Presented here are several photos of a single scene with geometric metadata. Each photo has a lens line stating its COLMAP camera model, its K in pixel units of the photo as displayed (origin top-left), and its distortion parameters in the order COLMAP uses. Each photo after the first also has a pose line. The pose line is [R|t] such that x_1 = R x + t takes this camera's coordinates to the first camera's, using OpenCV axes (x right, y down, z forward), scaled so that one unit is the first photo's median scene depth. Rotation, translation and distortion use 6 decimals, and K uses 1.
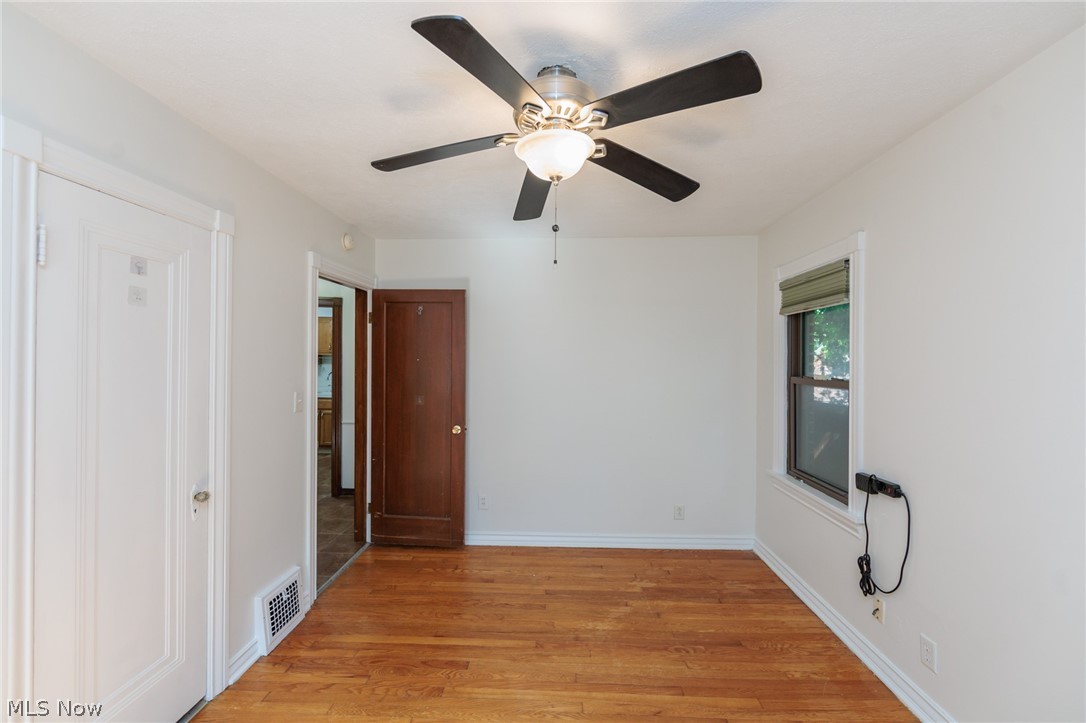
lens RADIAL K [[422.8, 0, 545.5], [0, 422.8, 360.3], [0, 0, 1]] dist [-0.000418, -0.000162]
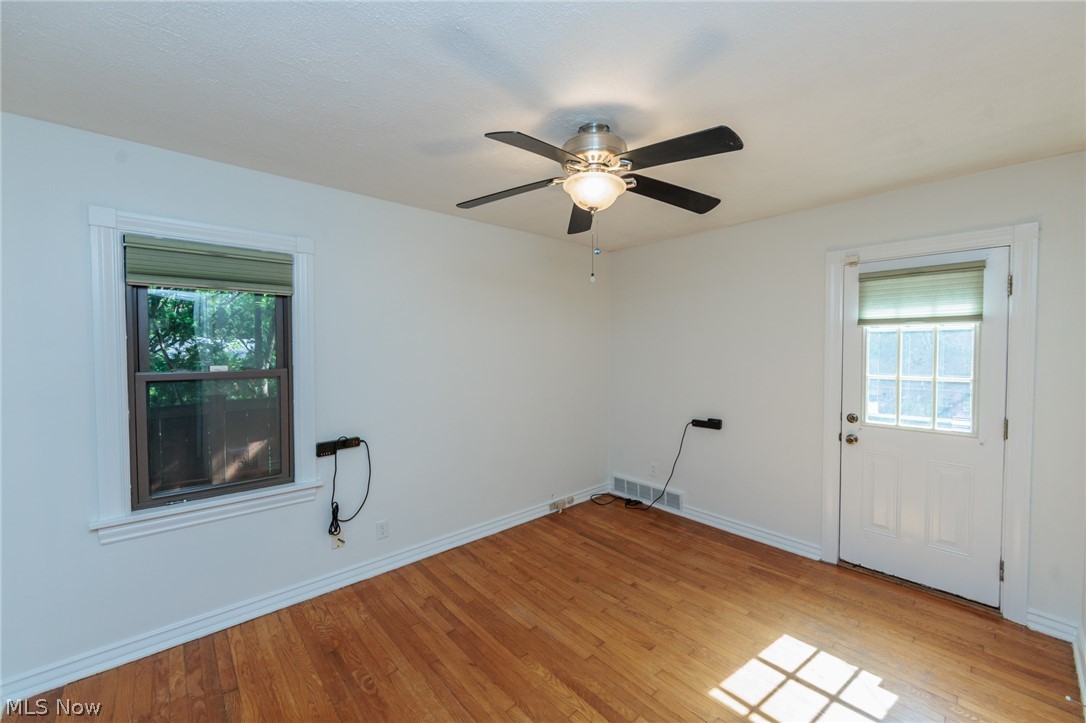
lens RADIAL K [[424.7, 0, 543.4], [0, 424.7, 356.1], [0, 0, 1]] dist [0.000131, -0.000053]
pose [[-0.697841, -0.020144, 0.715970, -0.574989], [-0.006553, 0.999742, 0.021740, -0.010379], [-0.716223, 0.010479, -0.697793, 1.433374]]
